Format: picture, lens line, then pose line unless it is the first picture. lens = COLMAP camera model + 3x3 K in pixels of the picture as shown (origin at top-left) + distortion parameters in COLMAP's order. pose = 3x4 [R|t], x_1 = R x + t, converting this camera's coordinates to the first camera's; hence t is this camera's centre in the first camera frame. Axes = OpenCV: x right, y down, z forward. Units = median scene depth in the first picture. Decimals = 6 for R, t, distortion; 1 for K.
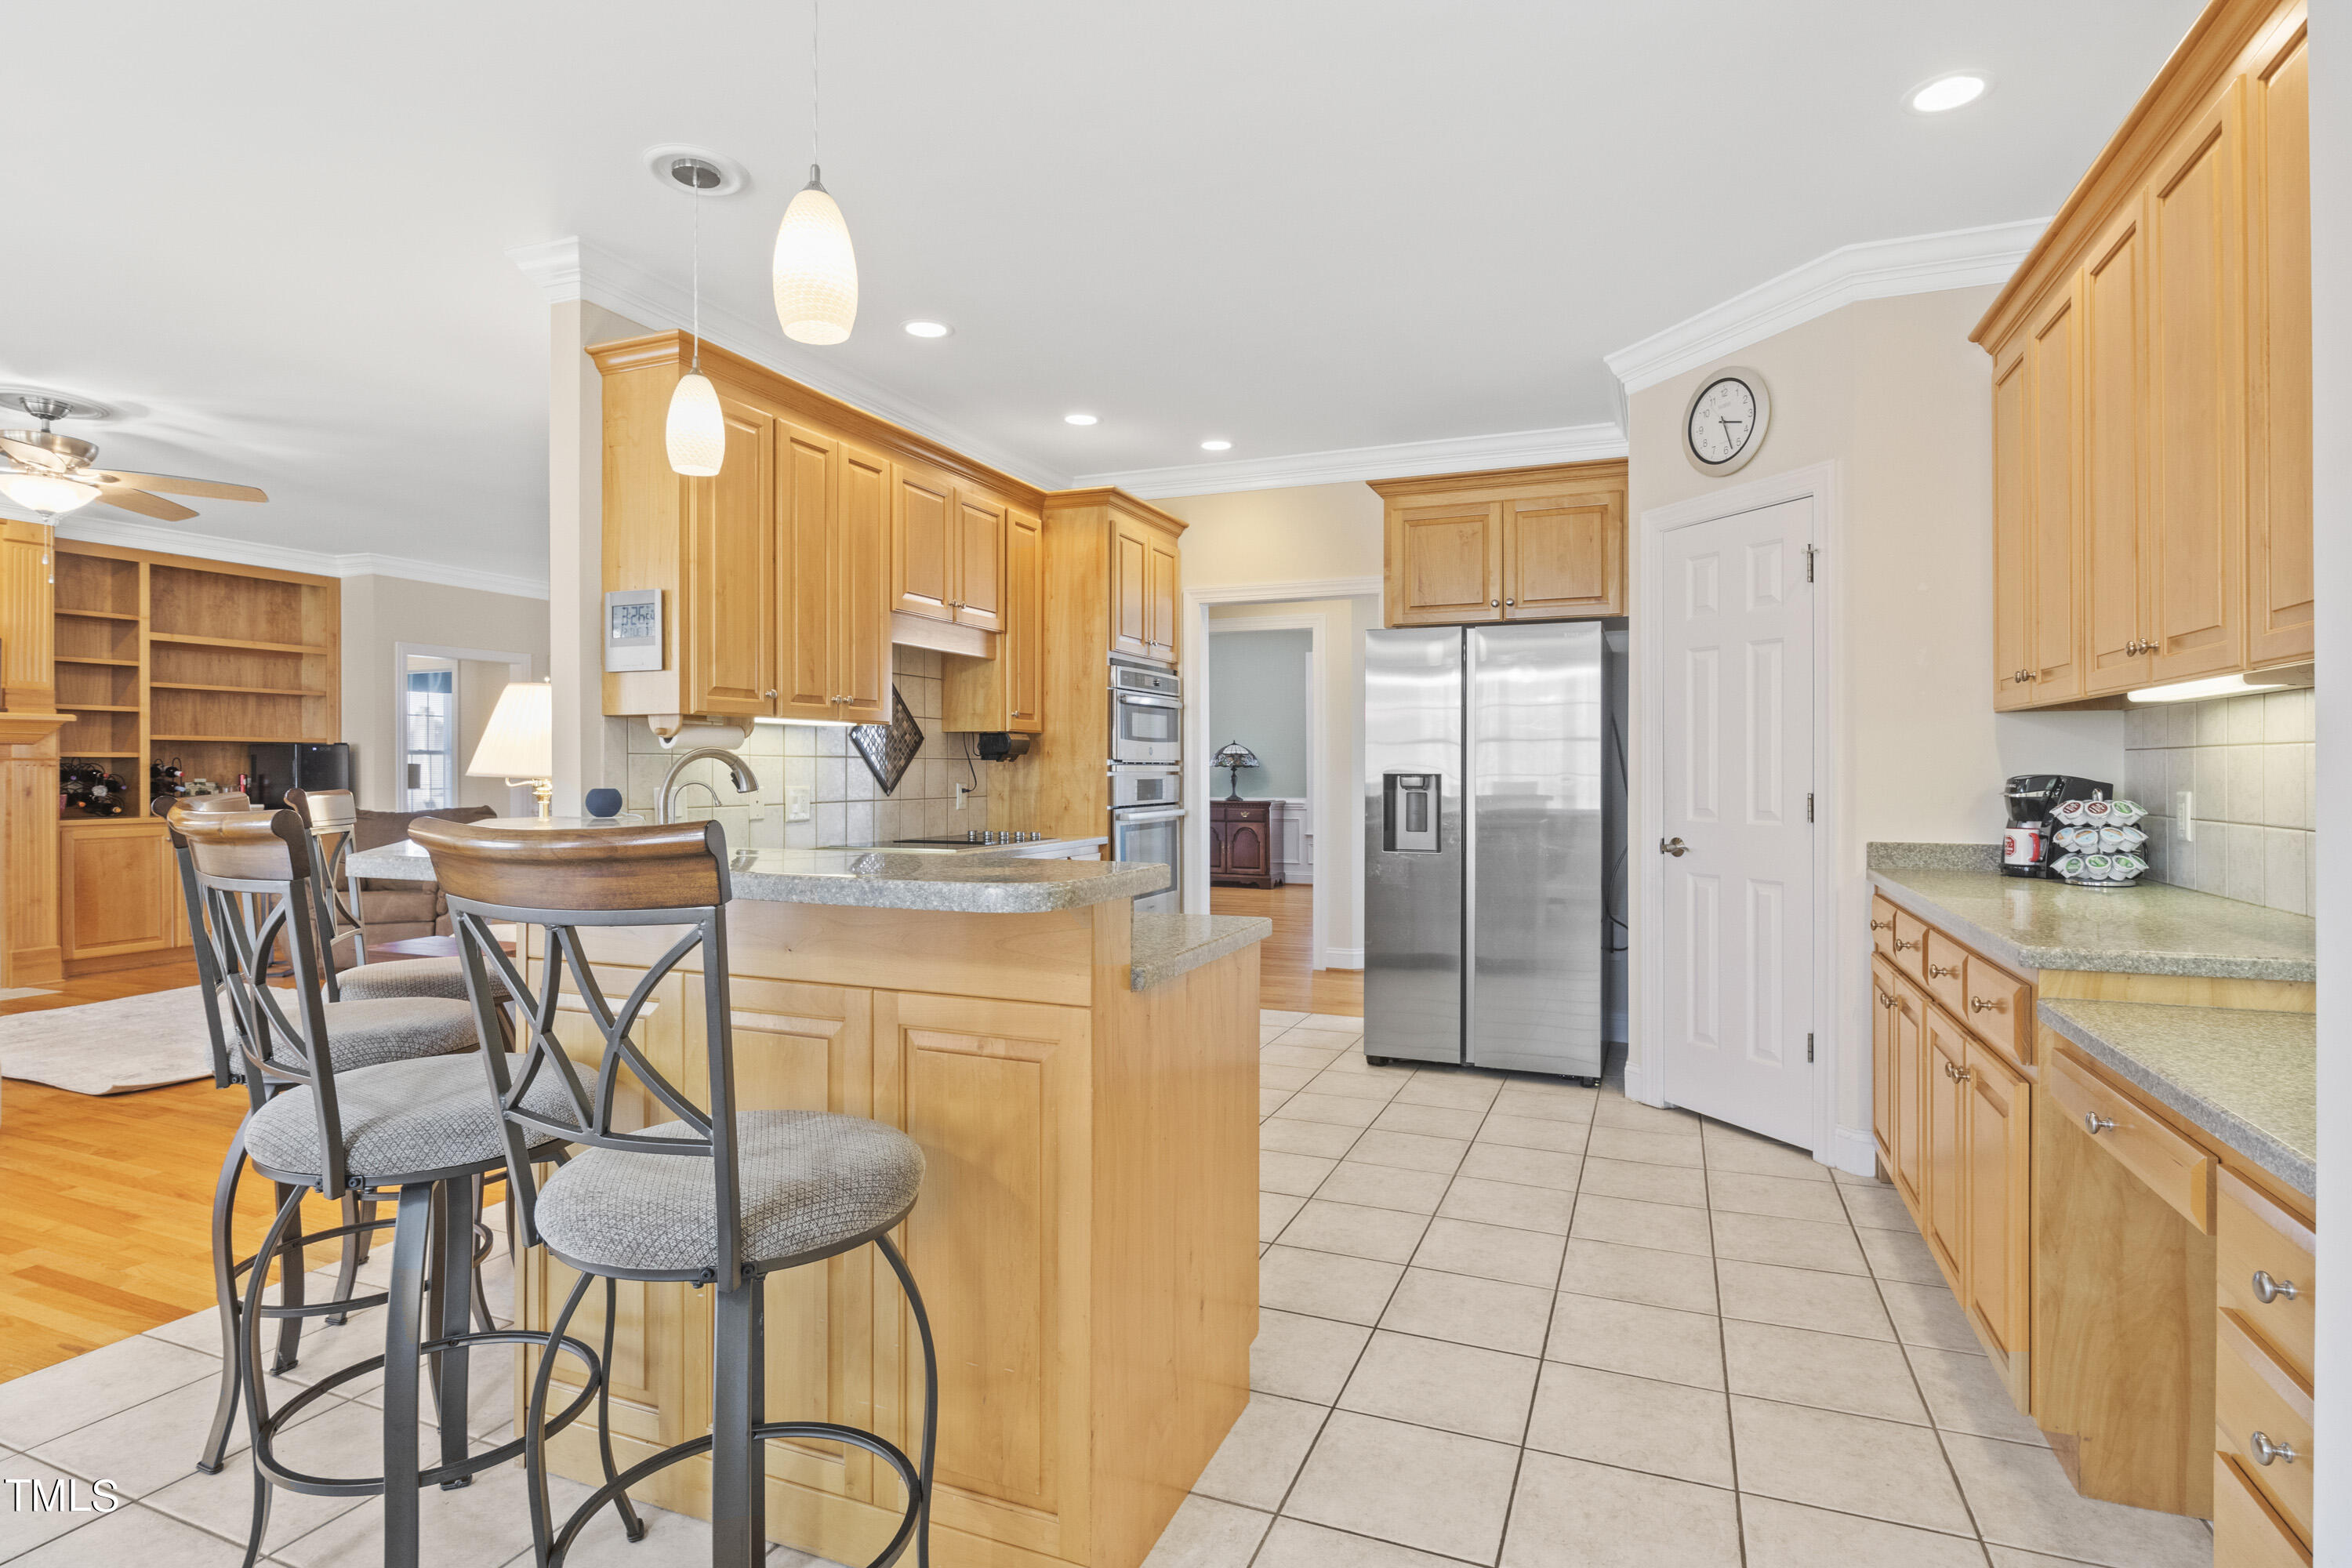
lens RADIAL K [[1191.5, 0, 1181.6], [0, 1191.5, 794.5], [0, 0, 1]] dist [-0.006314, 0.001041]
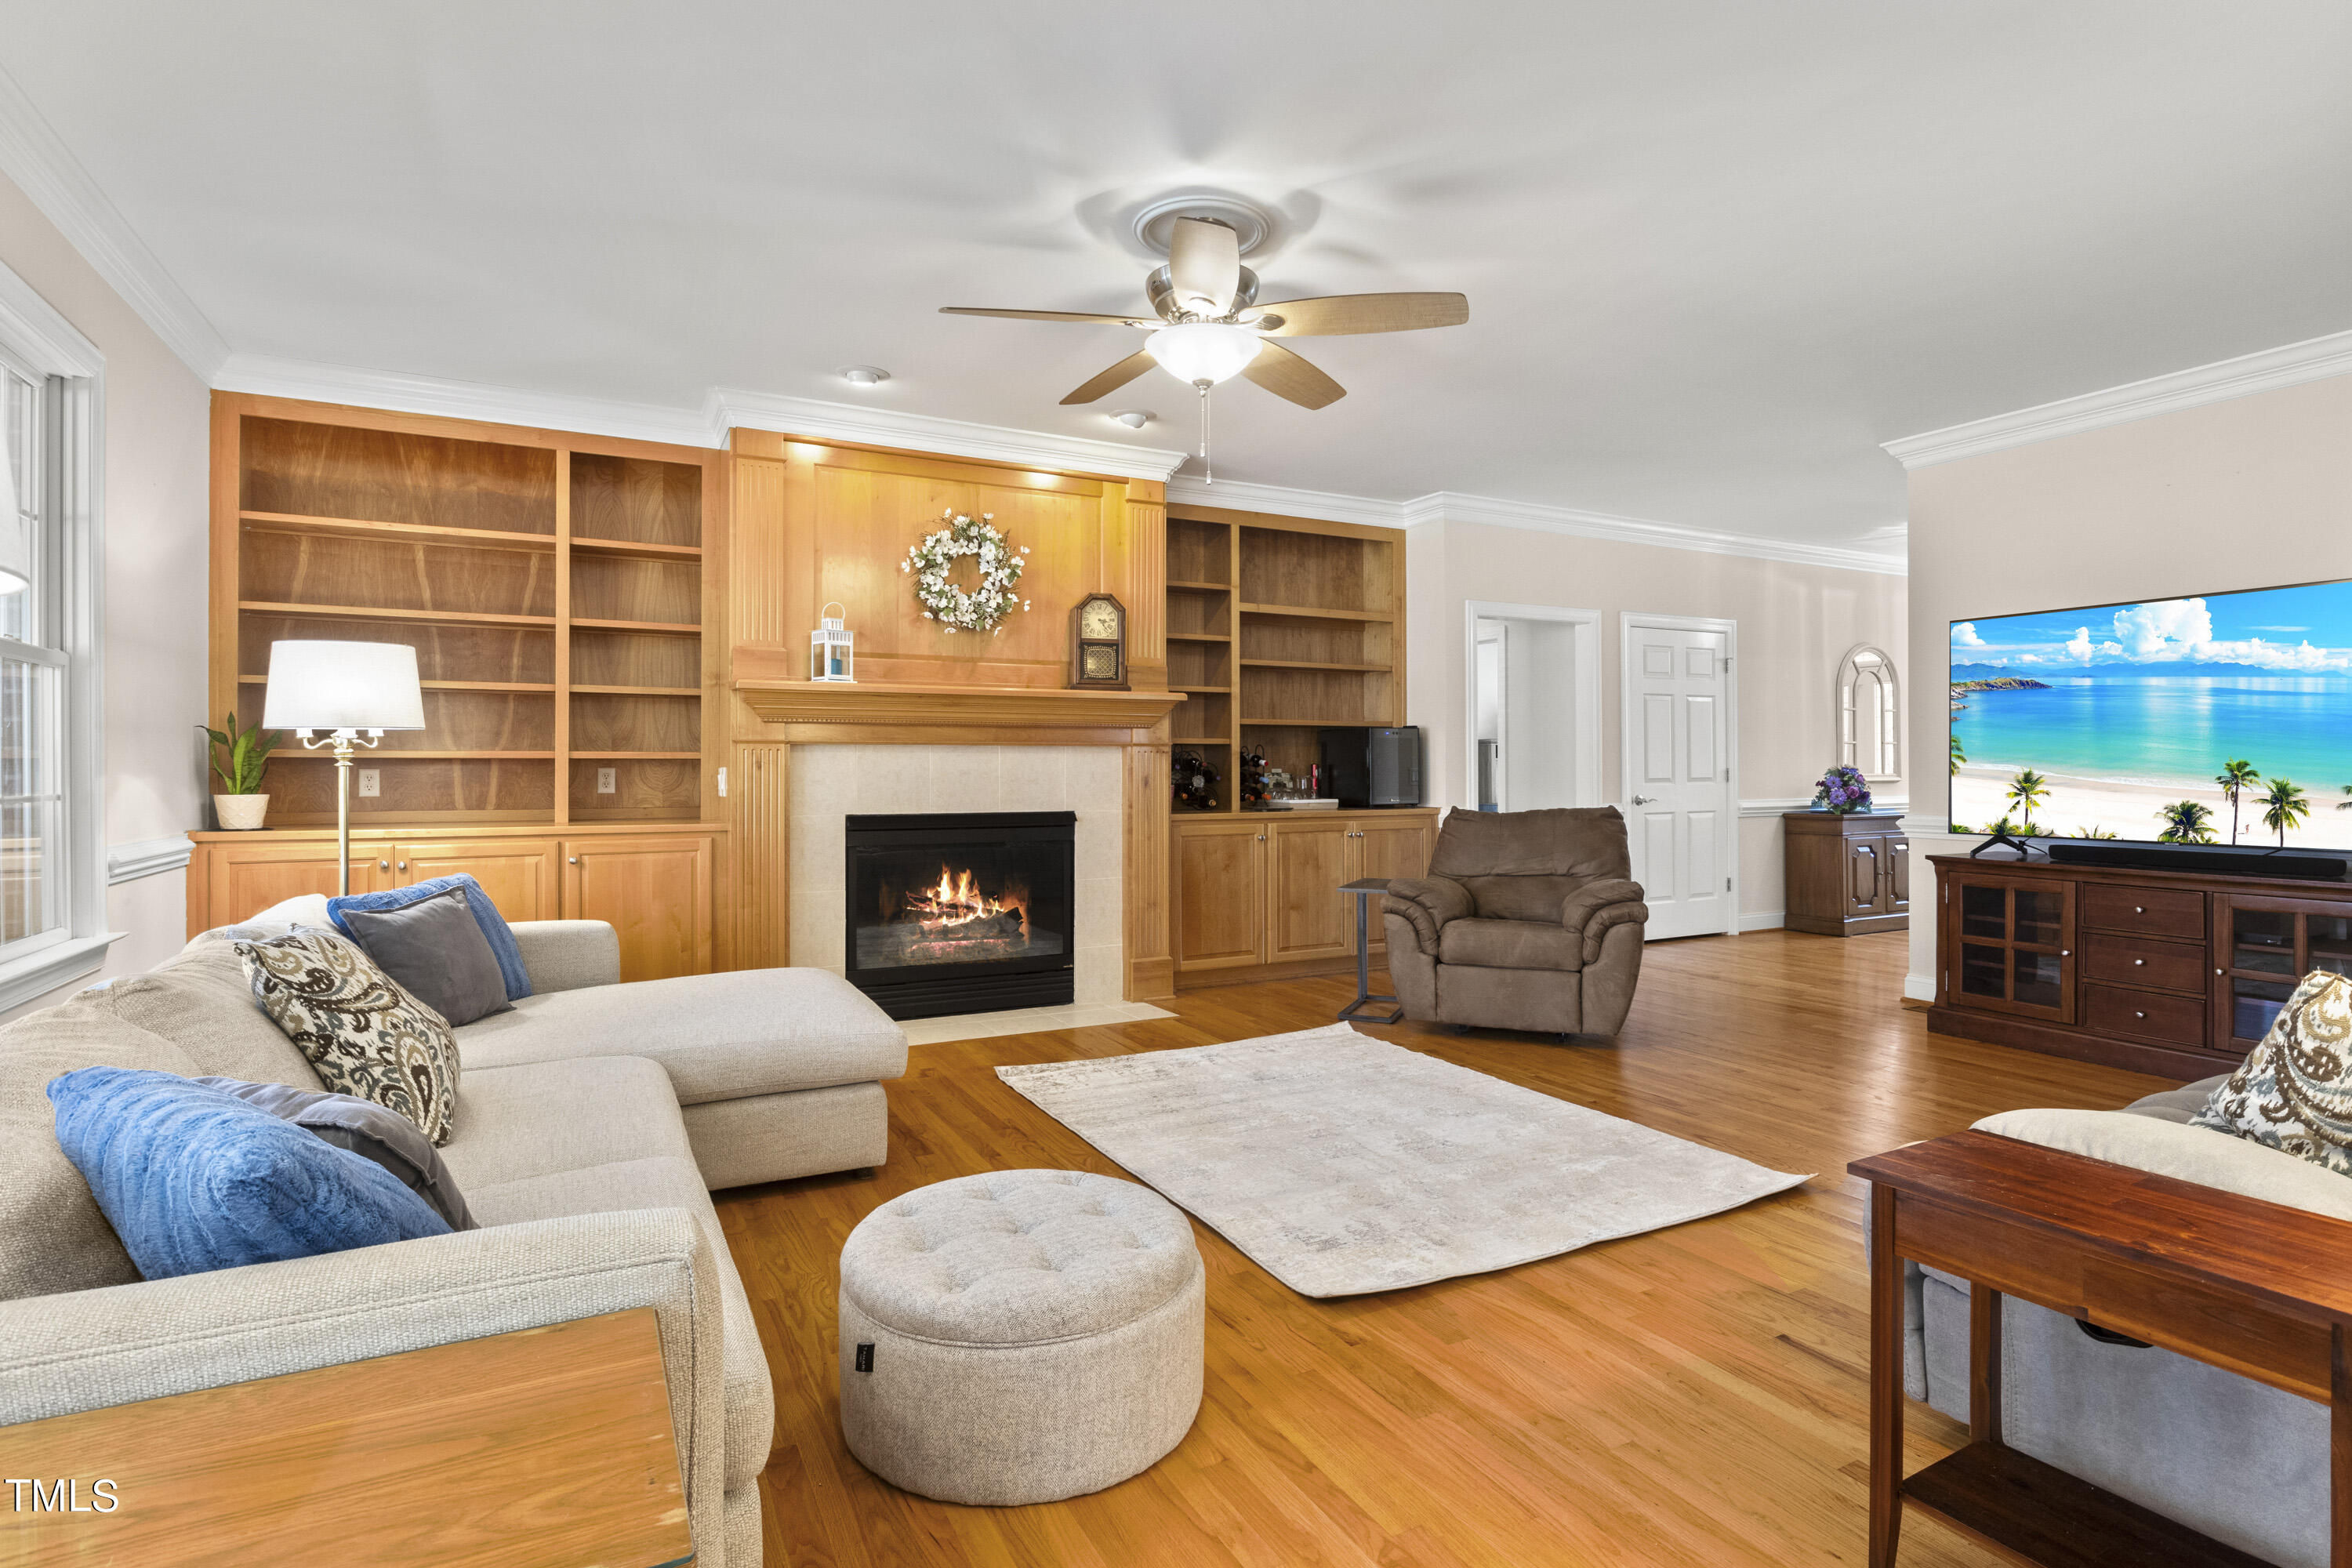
lens RADIAL K [[1191.5, 0, 1181.6], [0, 1191.5, 794.5], [0, 0, 1]] dist [-0.006314, 0.001041]
pose [[0.767711, 0.005679, -0.640770, -0.343901], [-0.005383, 0.999983, 0.002413, 0.004583], [0.640773, 0.001597, 0.767729, 0.299390]]
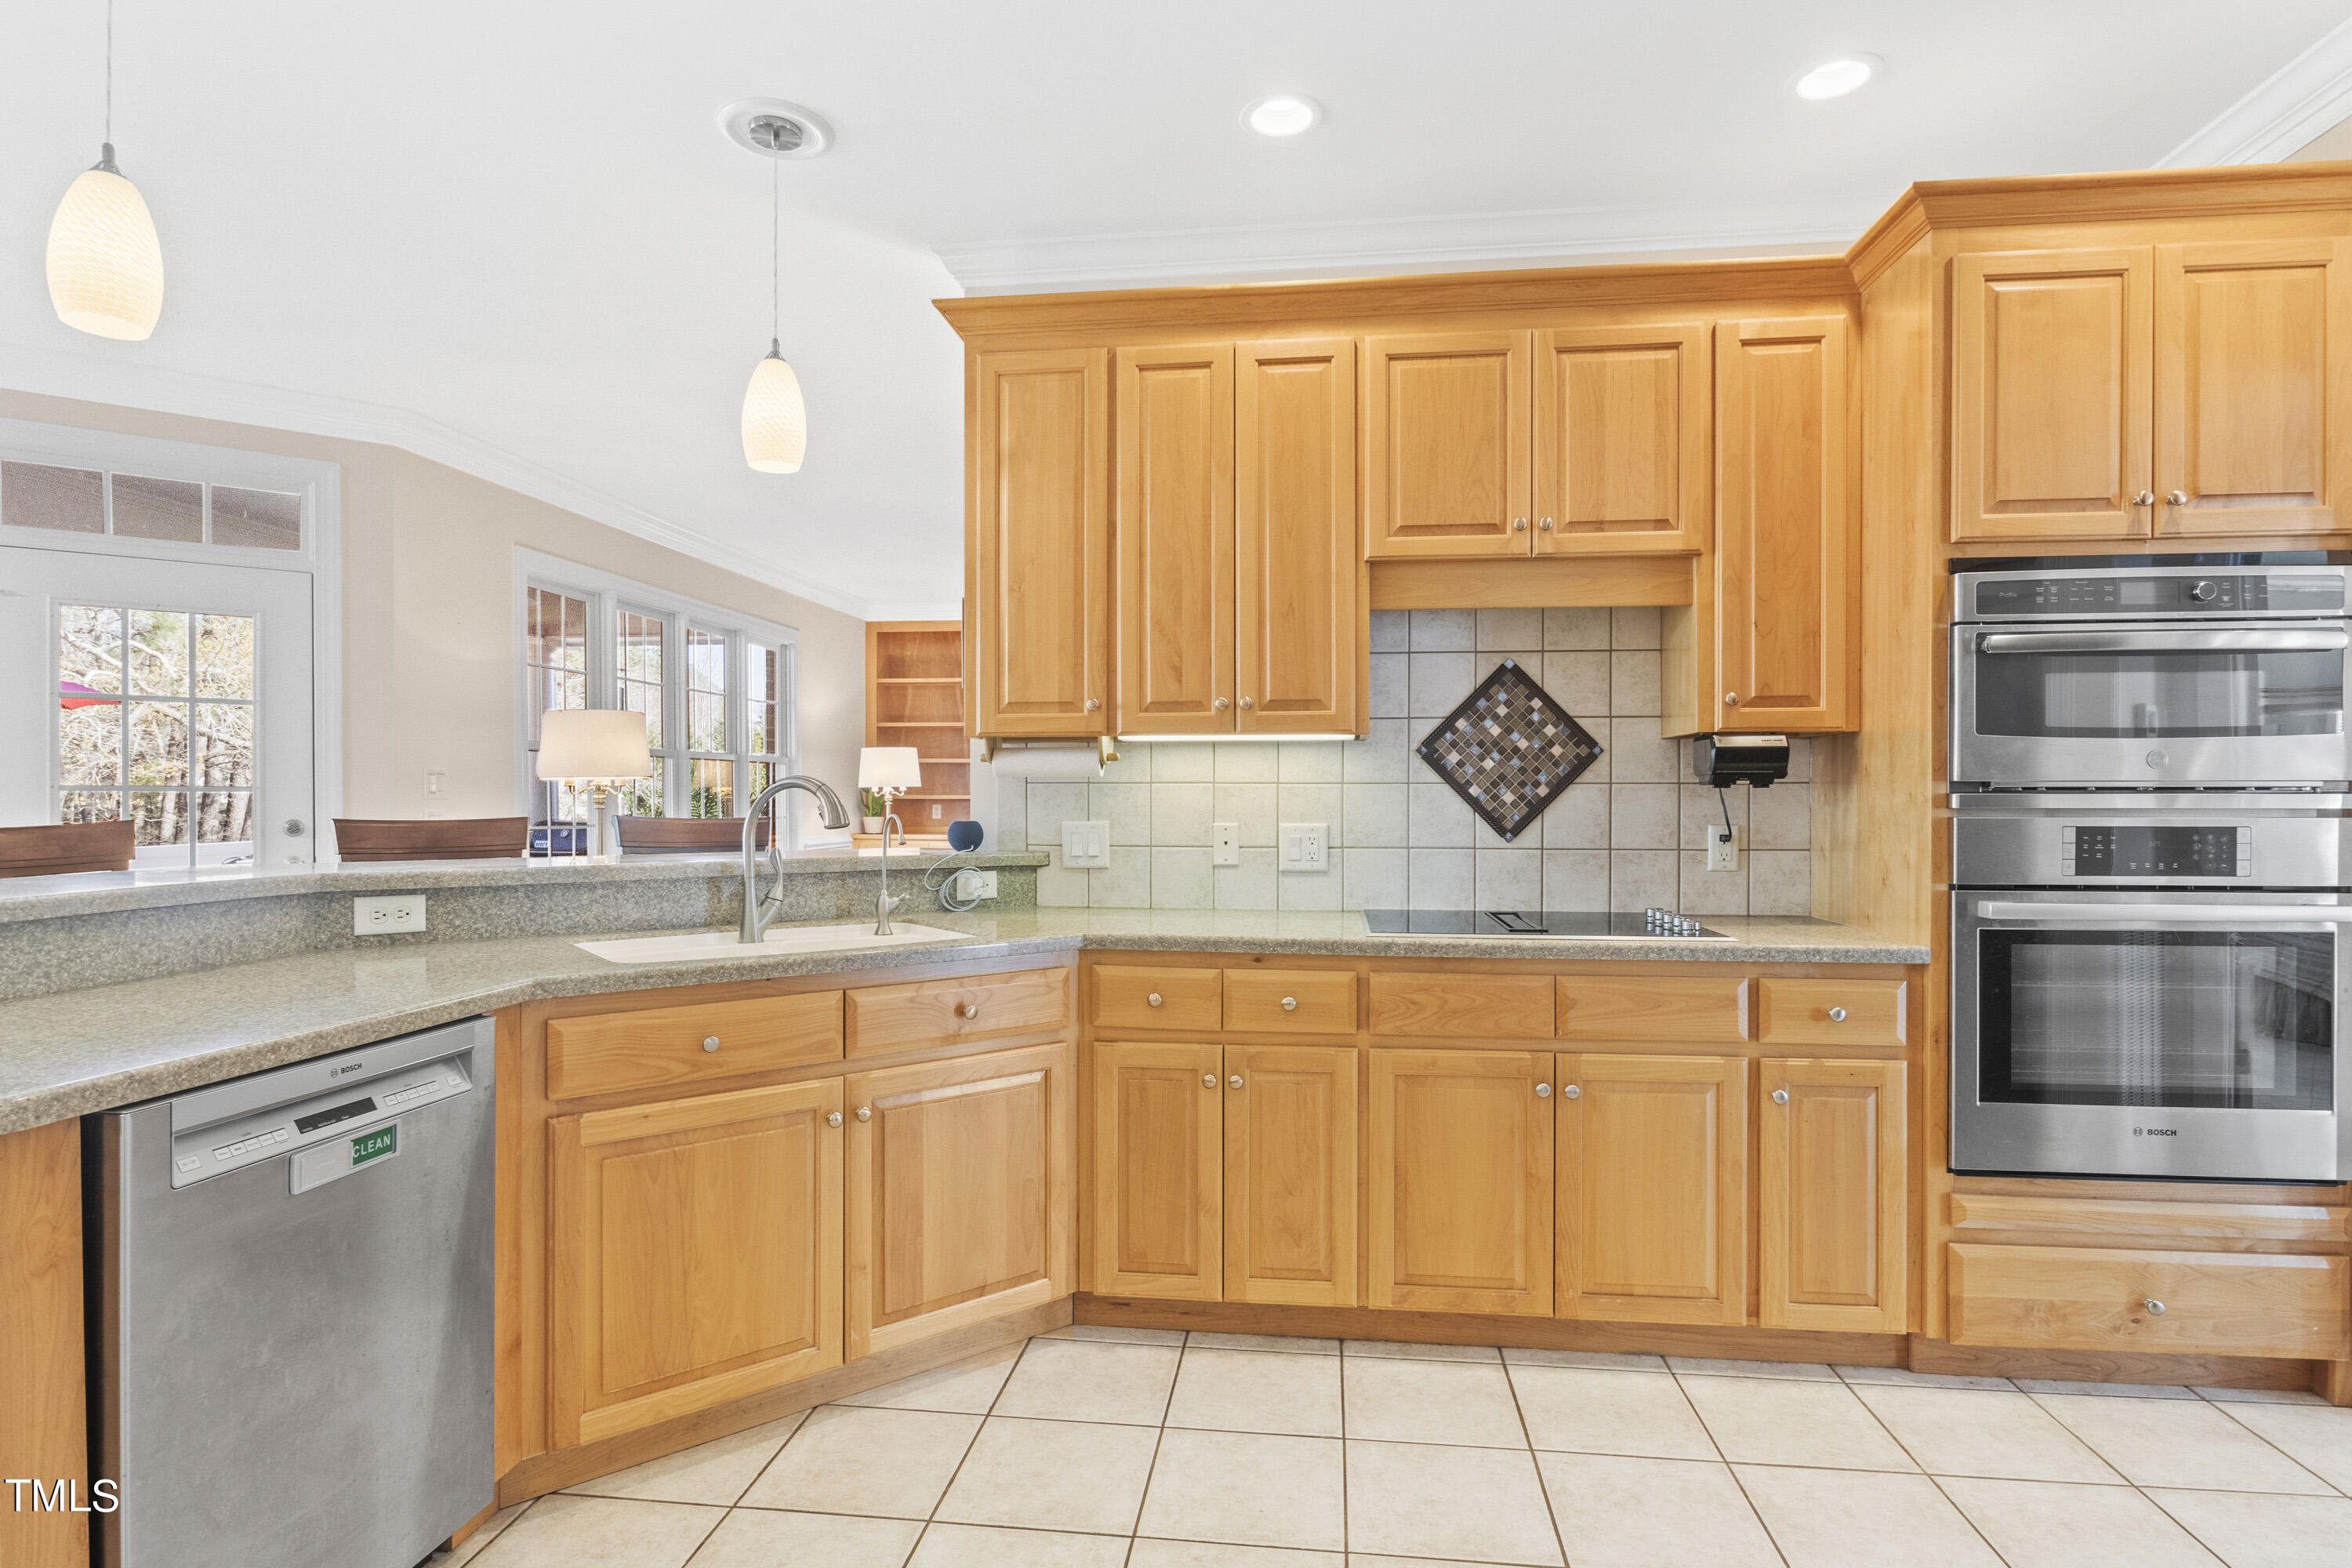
lens RADIAL K [[1191.5, 0, 1181.6], [0, 1191.5, 794.5], [0, 0, 1]] dist [-0.006314, 0.001041]
pose [[0.274796, -0.003535, -0.961496, 0.213795], [-0.020080, 0.999754, -0.009415, -0.009961], [0.961293, 0.021894, 0.274658, 0.429509]]
